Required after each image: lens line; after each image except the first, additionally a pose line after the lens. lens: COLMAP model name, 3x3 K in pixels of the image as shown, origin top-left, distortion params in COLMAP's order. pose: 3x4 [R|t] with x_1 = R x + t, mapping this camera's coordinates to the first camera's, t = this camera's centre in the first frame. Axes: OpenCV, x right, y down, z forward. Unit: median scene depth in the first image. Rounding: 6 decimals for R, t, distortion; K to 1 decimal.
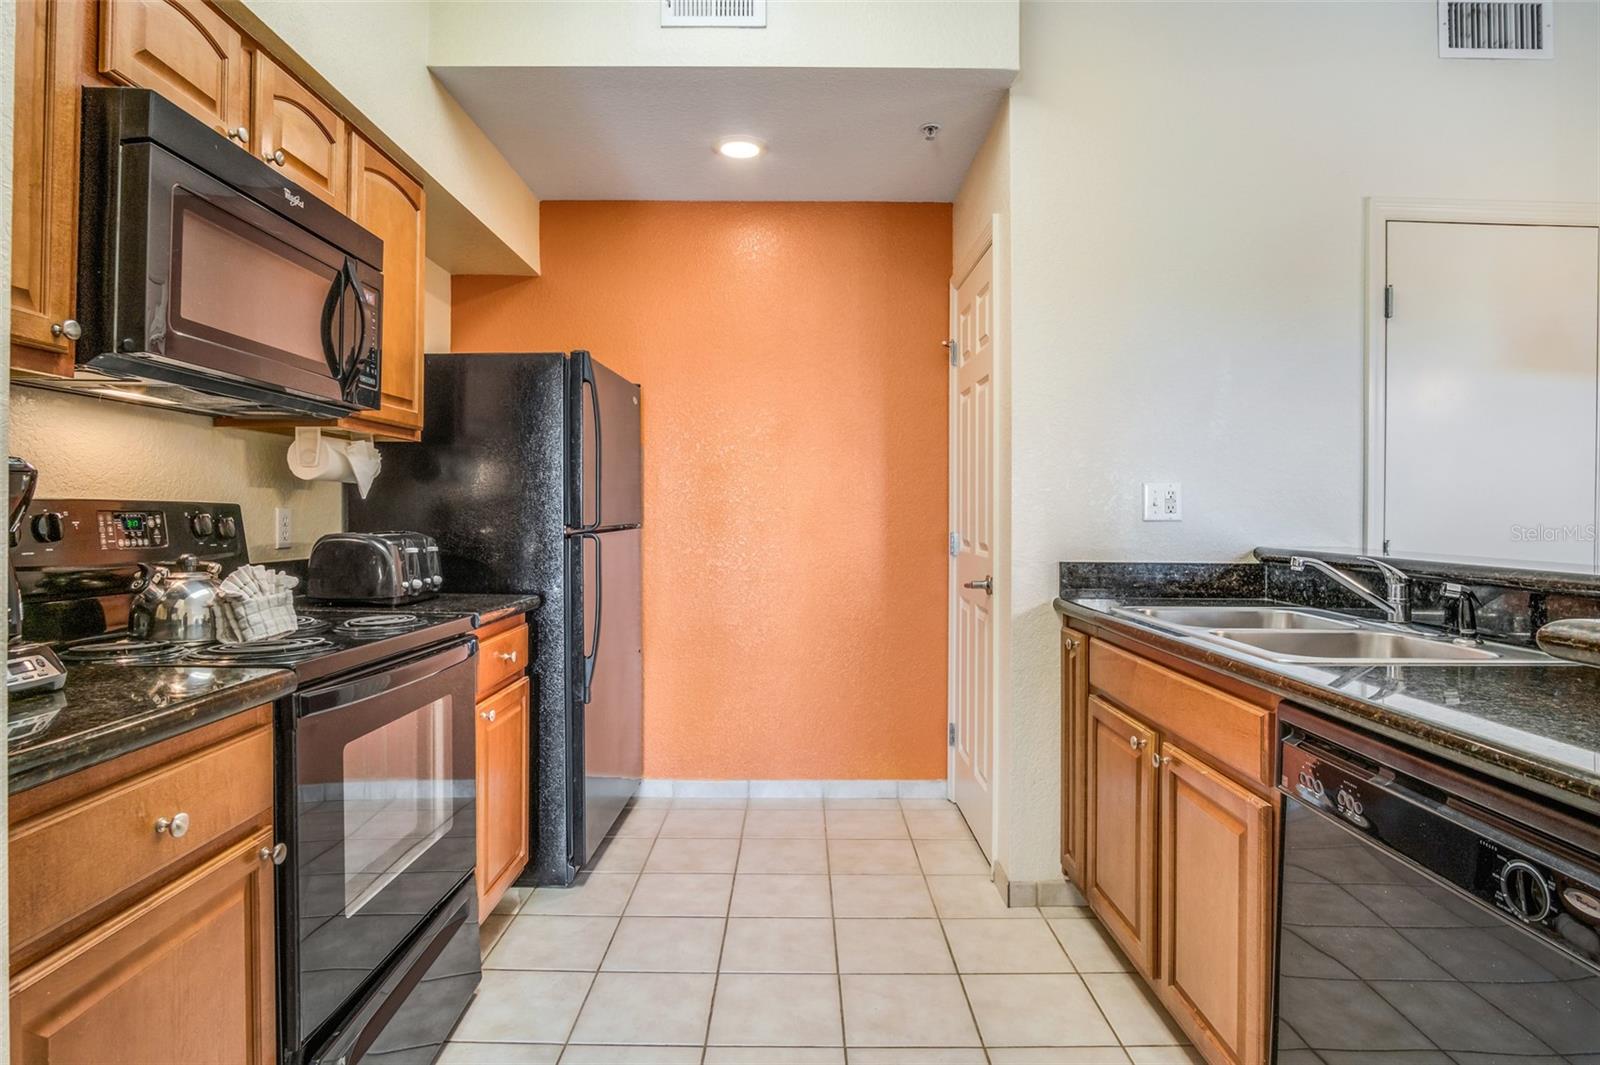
lens RADIAL K [[851.3, 0, 800.6], [0, 851.3, 499.9], [0, 0, 1]] dist [-0.029956, 0.012996]
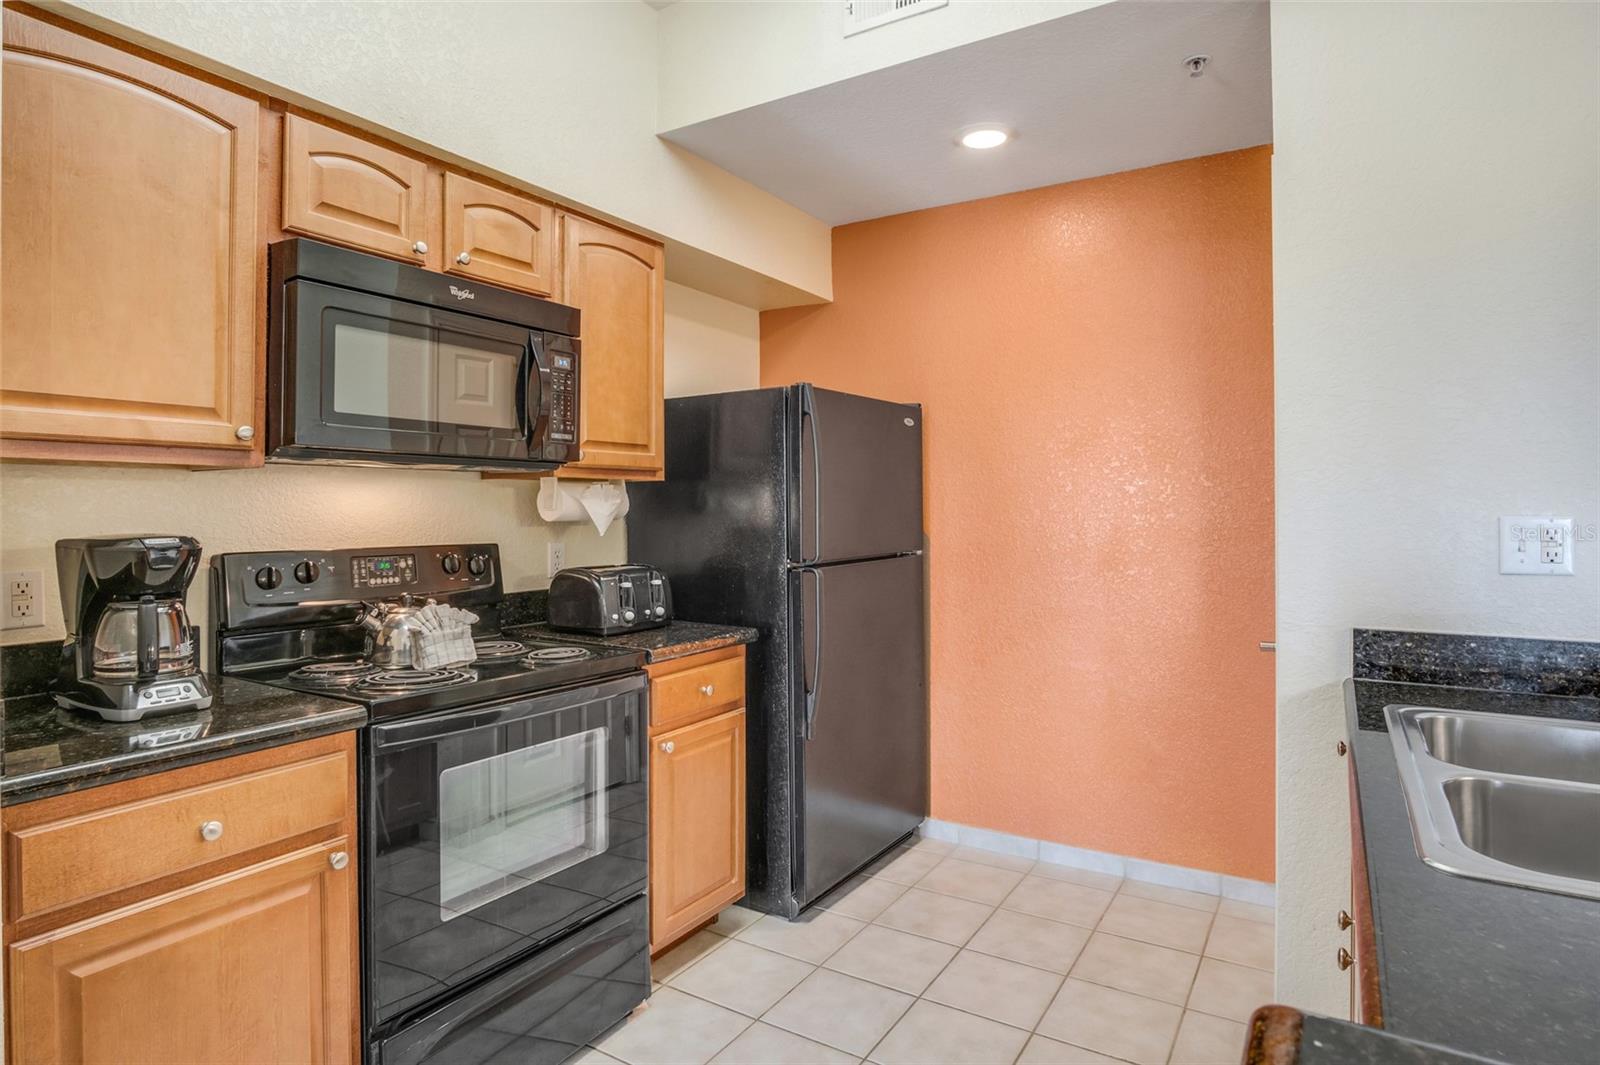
lens RADIAL K [[870.2, 0, 828.4], [0, 870.2, 496.3], [0, 0, 1]] dist [-0.016586, 0.001646]
pose [[0.856787, -0.013644, -0.515490, 0.384281], [0.014690, 0.999890, -0.002050, -0.053905], [0.515461, -0.005816, 0.856893, 0.188980]]
